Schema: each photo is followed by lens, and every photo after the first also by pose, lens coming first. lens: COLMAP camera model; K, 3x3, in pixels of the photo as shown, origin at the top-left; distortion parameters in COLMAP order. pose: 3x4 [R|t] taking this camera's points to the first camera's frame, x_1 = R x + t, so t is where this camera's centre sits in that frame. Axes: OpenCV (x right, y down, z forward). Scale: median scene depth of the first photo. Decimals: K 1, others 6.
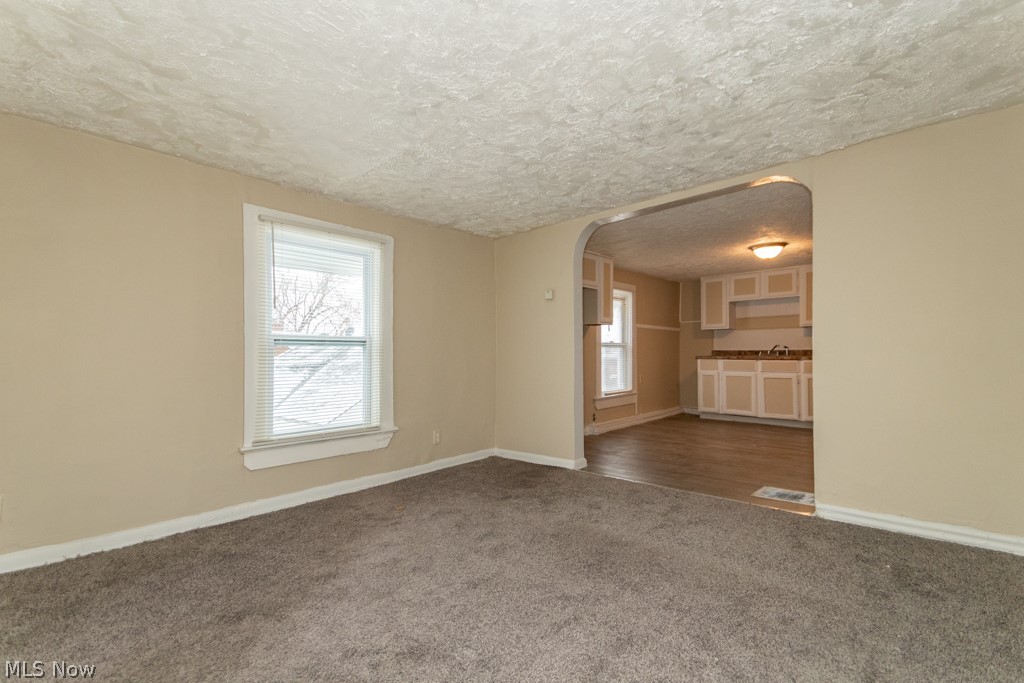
lens RADIAL K [[457.0, 0, 495.0], [0, 457.0, 356.0], [0, 0, 1]] dist [0.001194, -0.000210]
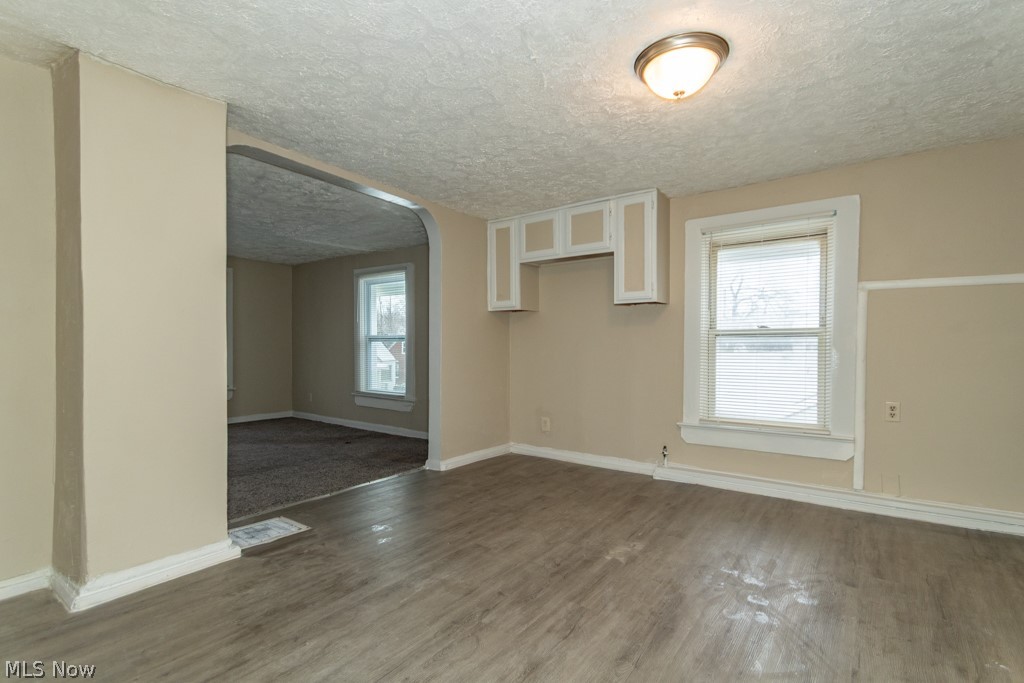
lens RADIAL K [[479.3, 0, 510.9], [0, 479.3, 355.5], [0, 0, 1]] dist [-0.001556, -0.000660]
pose [[0.148789, 0.031060, -0.988381, 0.881432], [-0.002595, 0.999515, 0.031019, -0.016960], [0.988866, -0.002050, 0.148797, 0.746359]]
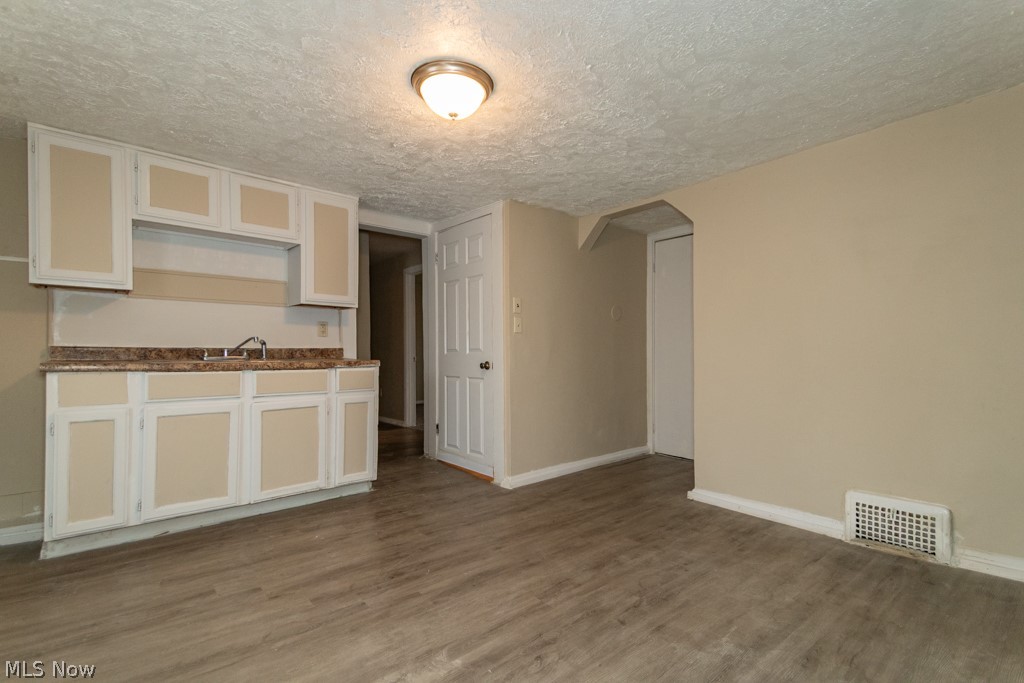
lens RADIAL K [[472.3, 0, 514.6], [0, 472.3, 352.9], [0, 0, 1]] dist [0.035332, -0.000815]
pose [[0.085317, 0.004248, 0.996345, 0.180623], [0.003741, 0.999982, -0.004584, -0.005934], [-0.996347, 0.004119, 0.085299, 0.838666]]
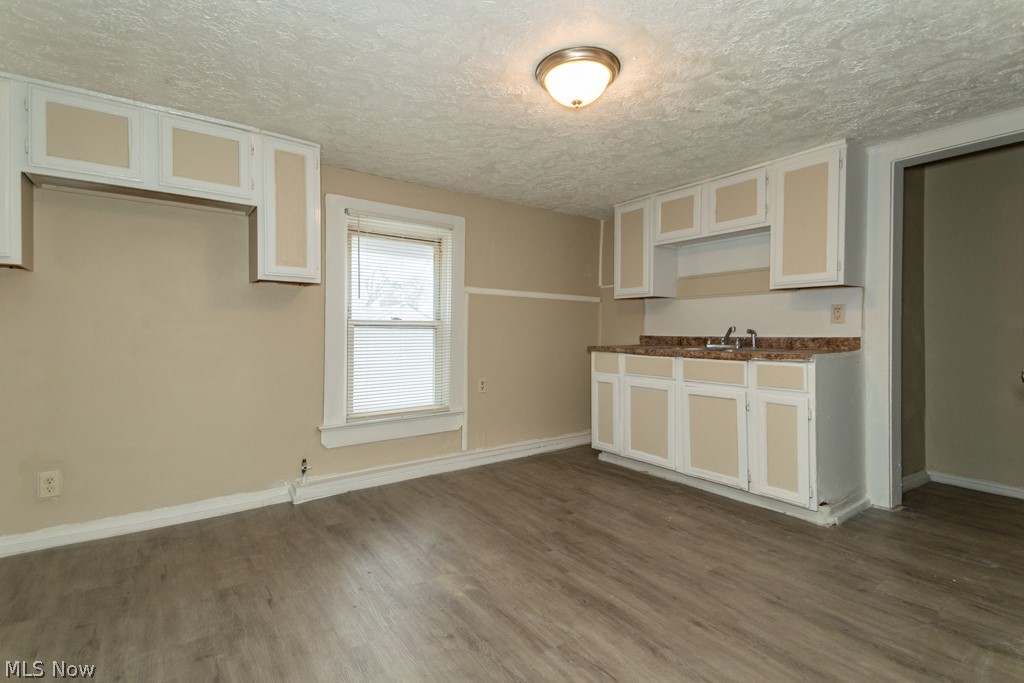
lens RADIAL K [[472.1, 0, 510.8], [0, 472.1, 332.8], [0, 0, 1]] dist [0.040457, -0.000410]
pose [[0.987661, 0.011512, -0.156184, 0.560503], [-0.012424, 0.999911, -0.004865, -0.015181], [0.156114, 0.006746, 0.987716, 0.547597]]
